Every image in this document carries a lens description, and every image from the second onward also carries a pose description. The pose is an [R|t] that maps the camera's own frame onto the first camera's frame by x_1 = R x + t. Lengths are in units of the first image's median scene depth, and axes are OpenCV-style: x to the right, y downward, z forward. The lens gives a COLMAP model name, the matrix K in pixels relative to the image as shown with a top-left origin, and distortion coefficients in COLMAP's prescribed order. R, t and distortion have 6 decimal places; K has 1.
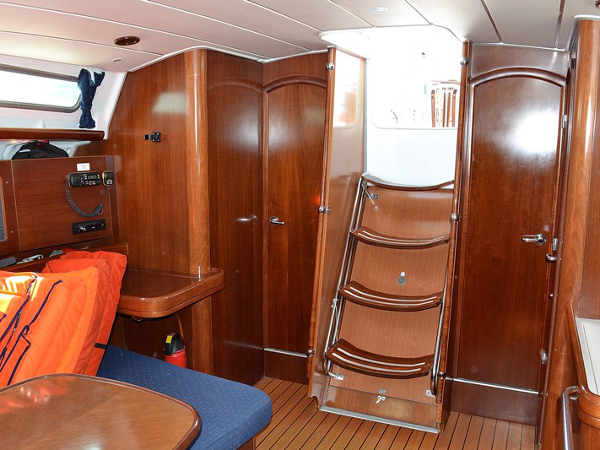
lens RADIAL K [[561.3, 0, 300.0], [0, 561.3, 225.0], [0, 0, 1]] dist [-0.046089, -0.007394]
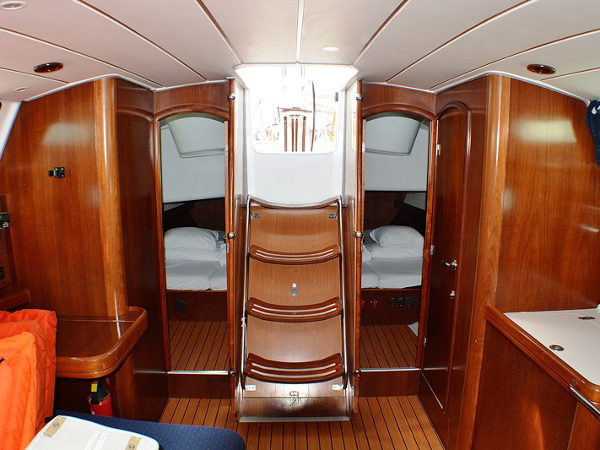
lens RADIAL K [[470.0, 0, 273.5], [0, 470.0, 224.1], [0, 0, 1]] dist [-0.140228, 0.012140]
pose [[0.917020, -0.076490, 0.391438, -0.233728], [0.072488, 0.997056, 0.025015, -0.066588], [-0.392199, 0.005435, 0.919864, 0.185158]]
